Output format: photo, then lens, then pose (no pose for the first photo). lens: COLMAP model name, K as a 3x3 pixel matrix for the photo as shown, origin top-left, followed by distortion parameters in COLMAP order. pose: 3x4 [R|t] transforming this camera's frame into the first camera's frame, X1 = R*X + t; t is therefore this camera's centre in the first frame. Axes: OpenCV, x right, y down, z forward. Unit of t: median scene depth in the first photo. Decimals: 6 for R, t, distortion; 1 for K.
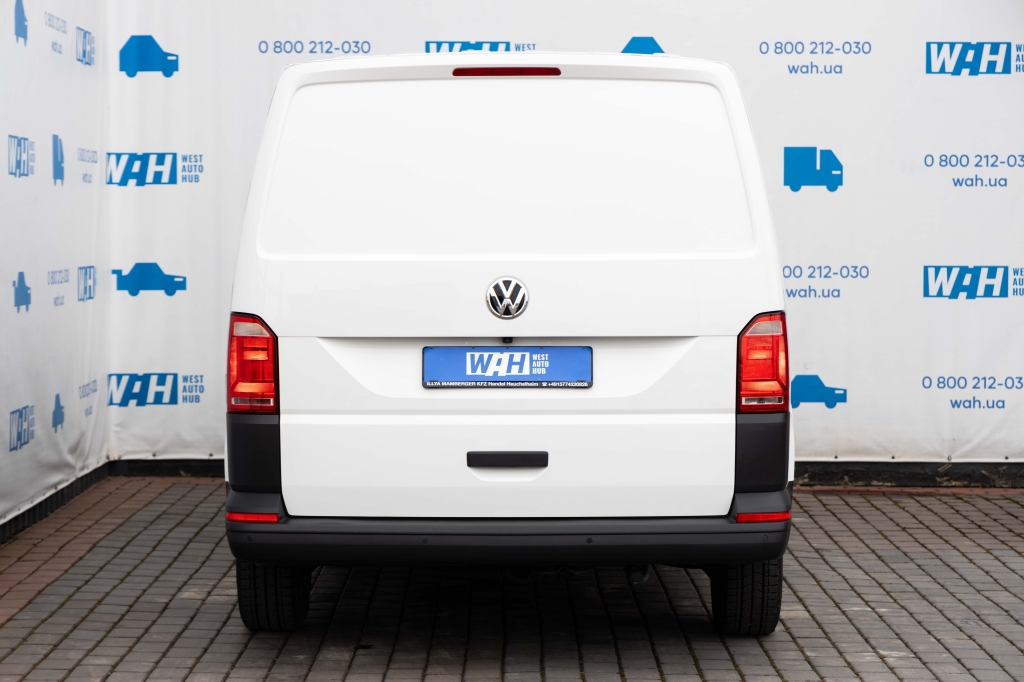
lens RADIAL K [[2464.5, 0, 512.0], [0, 2464.5, 341.0], [0, 0, 1]] dist [0.033582, -0.510952]
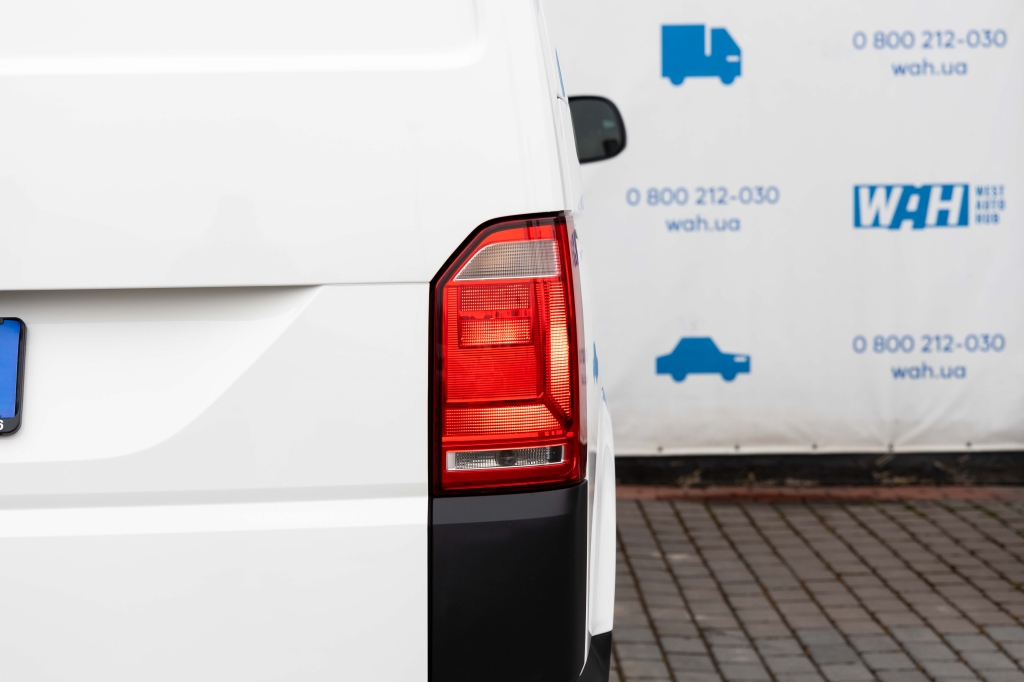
lens RADIAL K [[2069.4, 0, 512.0], [0, 2069.4, 341.0], [0, 0, 1]] dist [0.052966, 0.125847]
pose [[0.999734, -0.015378, 0.017162, 0.054672], [0.014972, 0.999611, 0.023547, -0.000251], [-0.017517, -0.023284, 0.999575, 0.388053]]
